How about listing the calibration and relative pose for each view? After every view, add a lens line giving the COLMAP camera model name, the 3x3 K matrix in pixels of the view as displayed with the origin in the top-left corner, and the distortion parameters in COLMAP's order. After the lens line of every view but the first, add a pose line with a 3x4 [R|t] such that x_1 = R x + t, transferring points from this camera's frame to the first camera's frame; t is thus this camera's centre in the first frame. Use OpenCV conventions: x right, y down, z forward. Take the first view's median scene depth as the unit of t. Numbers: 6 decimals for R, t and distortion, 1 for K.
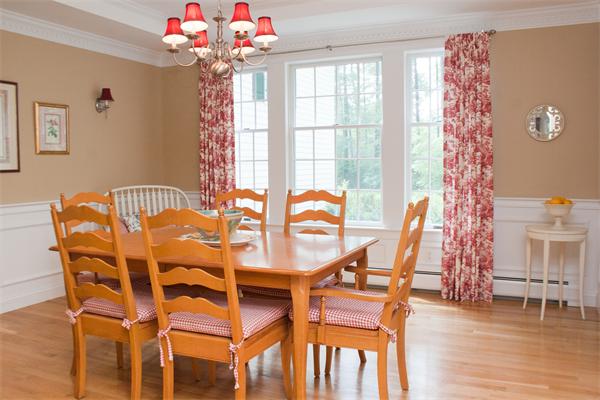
lens RADIAL K [[512.0, 0, 300.0], [0, 512.0, 200.0], [0, 0, 1]] dist [-0.154743, 0.155420]
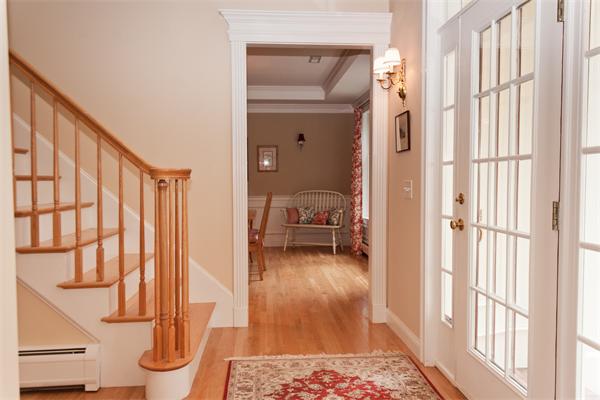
lens RADIAL K [[512.0, 0, 300.0], [0, 512.0, 200.0], [0, 0, 1]] dist [-0.154743, 0.155420]
pose [[0.470431, 0.050315, -0.881001, 1.196645], [-0.067064, 0.997524, 0.021160, -0.029948], [0.879885, 0.049129, 0.472641, 0.159852]]
